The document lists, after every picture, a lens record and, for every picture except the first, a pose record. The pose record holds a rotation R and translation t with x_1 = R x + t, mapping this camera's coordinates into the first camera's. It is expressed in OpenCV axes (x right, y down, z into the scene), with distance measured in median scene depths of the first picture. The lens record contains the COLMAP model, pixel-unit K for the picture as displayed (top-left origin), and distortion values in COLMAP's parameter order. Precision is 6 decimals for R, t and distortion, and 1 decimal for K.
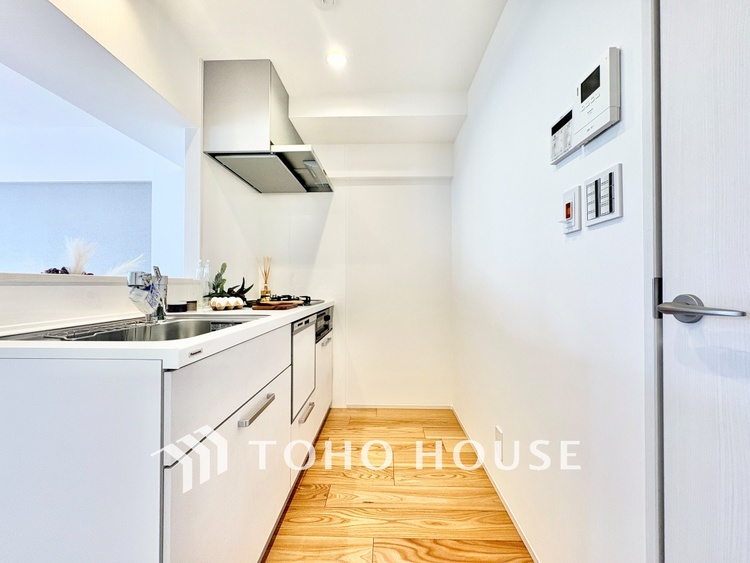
lens RADIAL K [[300.7, 0, 375.0], [0, 300.7, 281.5], [0, 0, 1]] dist [-0.000281, 0.000588]
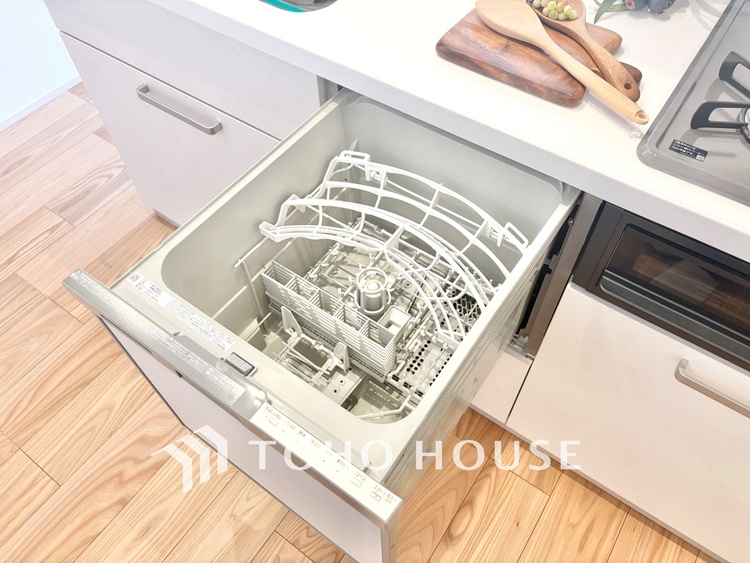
lens RADIAL K [[569.3, 0, 375.0], [0, 569.3, 281.5], [0, 0, 1]] dist [0.006079, 0.003793]
pose [[-0.550828, 0.681378, -0.481987, 0.122503], [0.015123, 0.585548, 0.810497, -0.184403], [0.834482, 0.439155, -0.332841, 1.111288]]
